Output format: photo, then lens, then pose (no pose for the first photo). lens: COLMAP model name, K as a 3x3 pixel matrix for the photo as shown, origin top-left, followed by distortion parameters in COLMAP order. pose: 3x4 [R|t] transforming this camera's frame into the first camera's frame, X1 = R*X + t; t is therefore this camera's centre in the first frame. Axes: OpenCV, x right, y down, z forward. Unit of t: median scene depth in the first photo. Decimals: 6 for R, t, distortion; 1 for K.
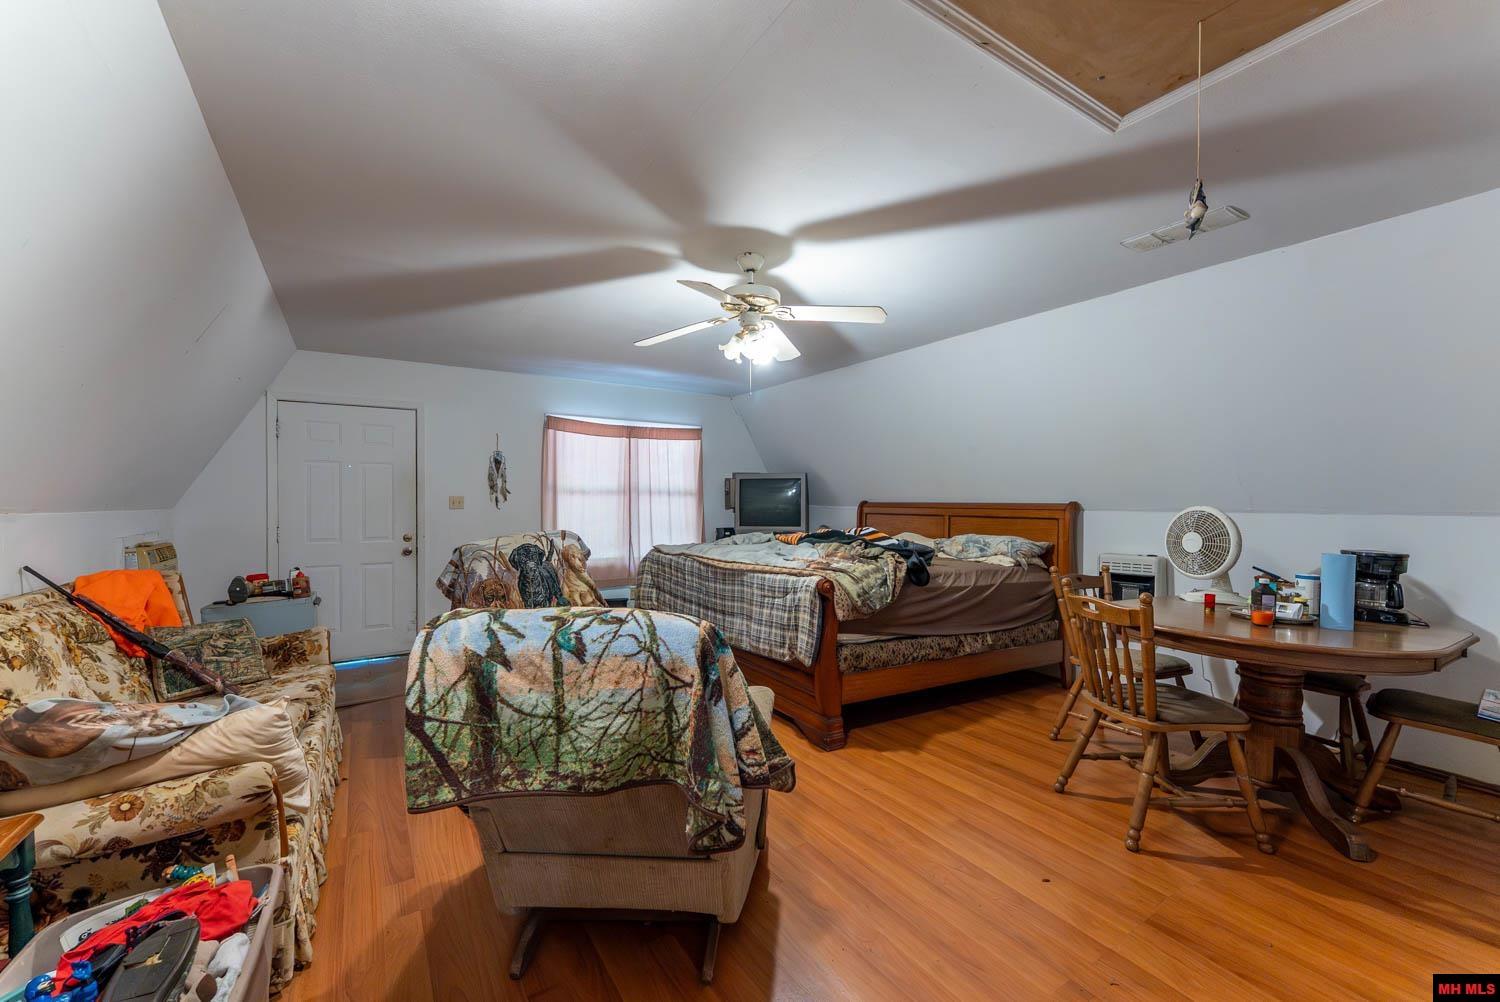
lens RADIAL K [[600.6, 0, 746.8], [0, 600.6, 503.1], [0, 0, 1]] dist [-0.001030, -0.000281]
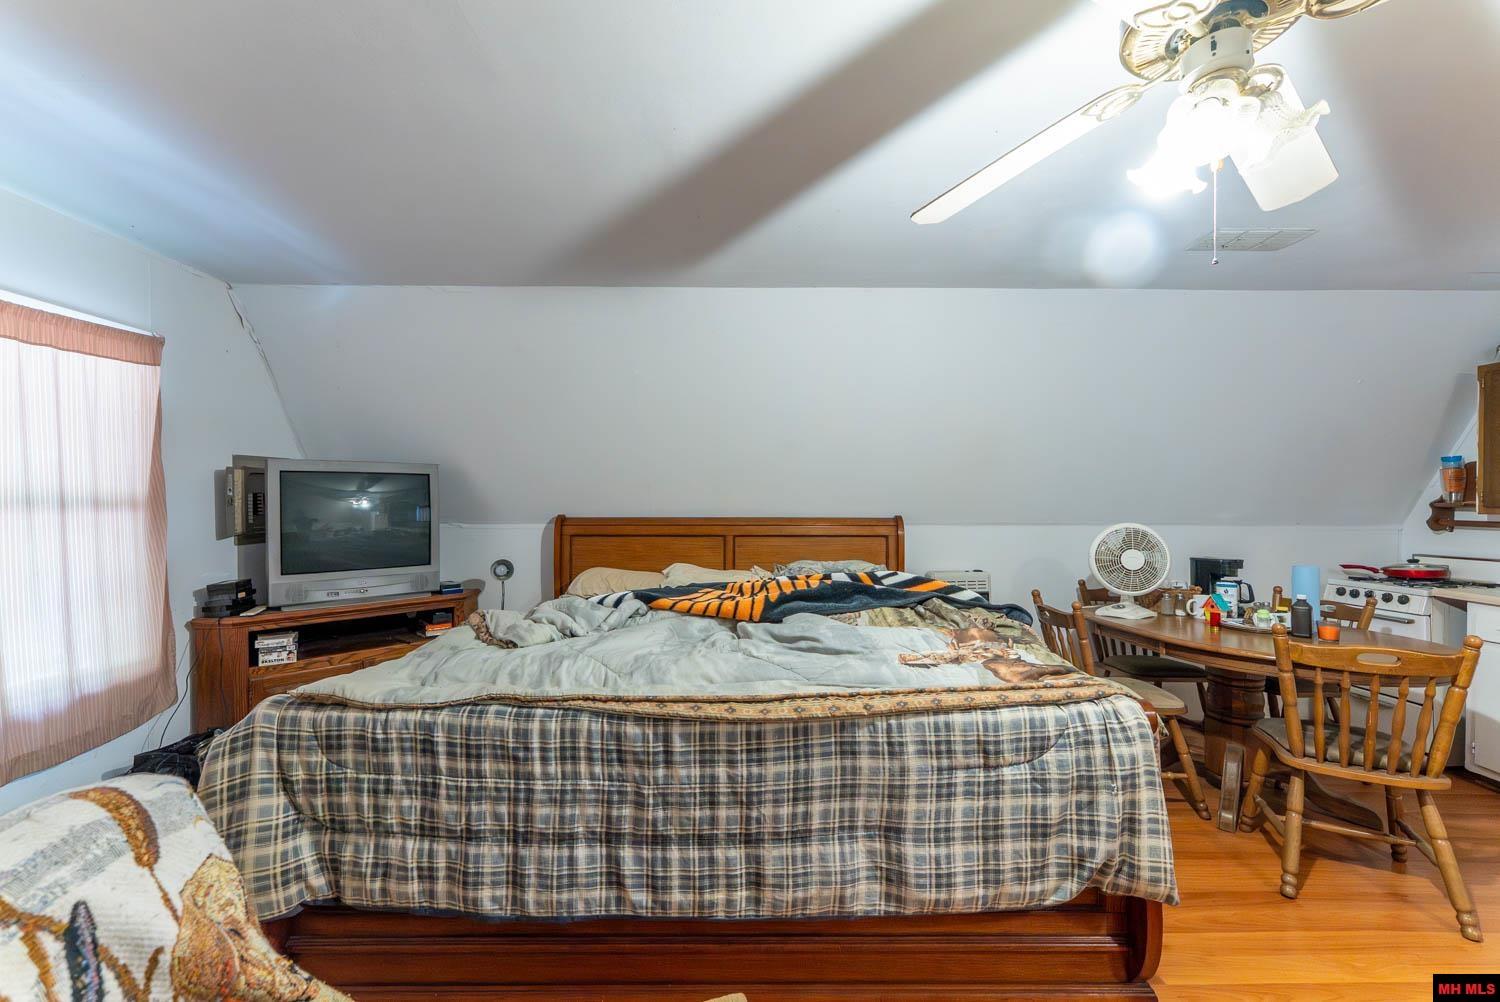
lens RADIAL K [[600.6, 0, 750.1], [0, 600.6, 505.5], [0, 0, 1]] dist [-0.001030, -0.000281]
pose [[0.535047, -0.007687, 0.844788, -0.373912], [0.004124, 0.999970, 0.006488, -0.028196], [-0.844813, 0.000012, 0.535062, 0.852346]]
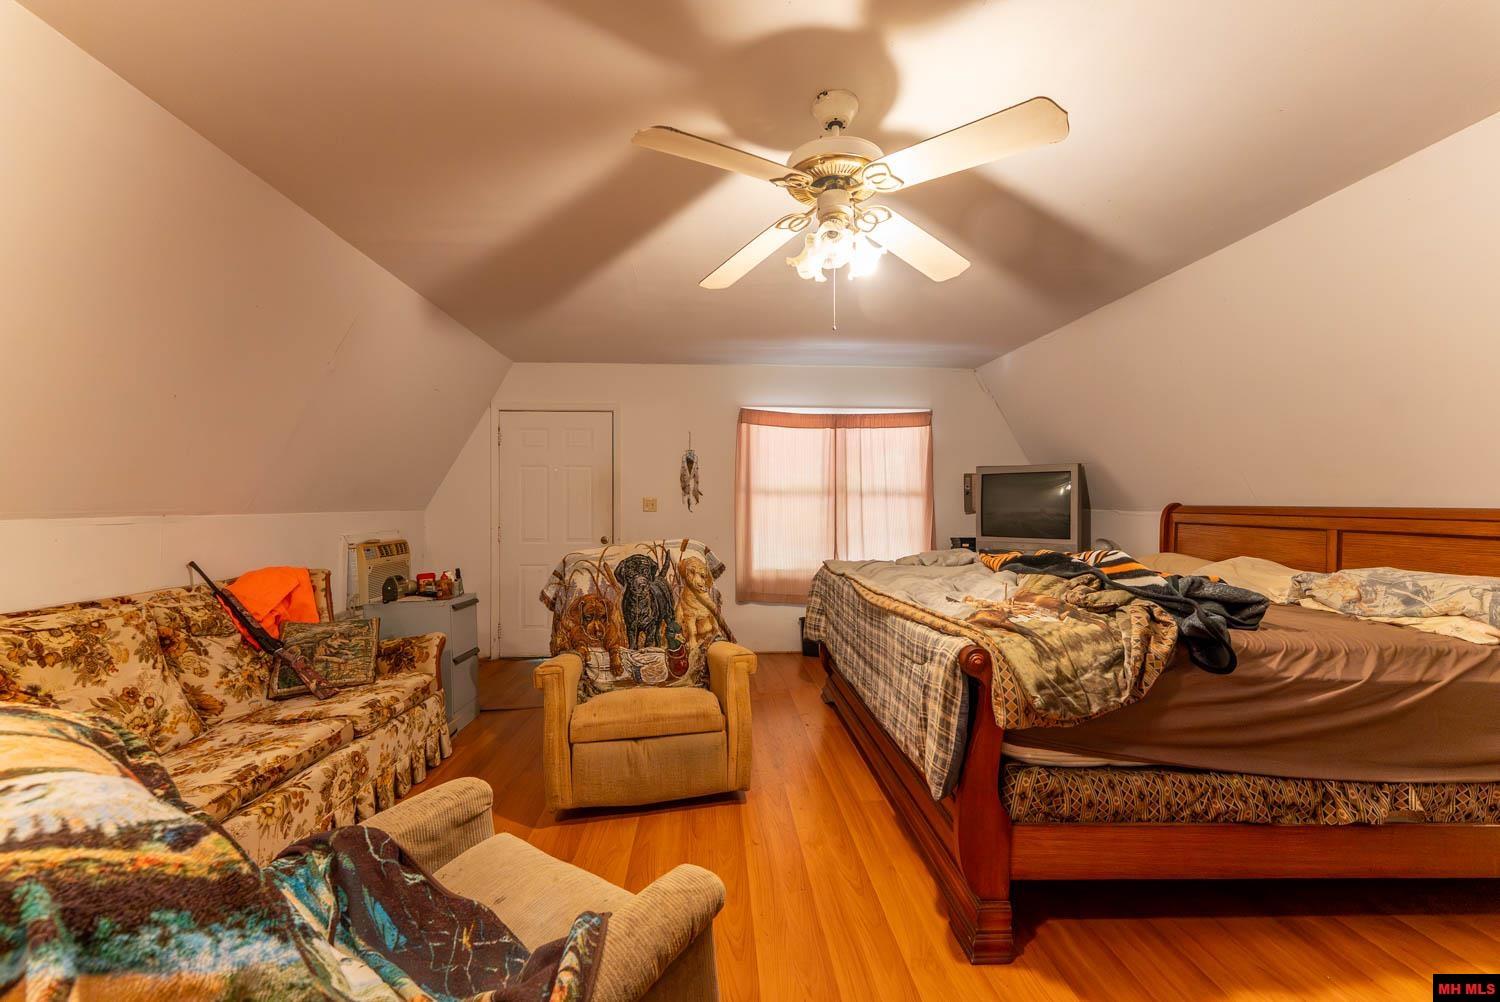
lens RADIAL K [[600.6, 0, 746.5], [0, 600.6, 504.8], [0, 0, 1]] dist [-0.001030, -0.000281]
pose [[0.873060, 0.002195, -0.487608, 0.182863], [-0.001760, 0.999998, 0.001350, -0.003909], [0.487610, -0.000320, 0.873062, 0.349541]]
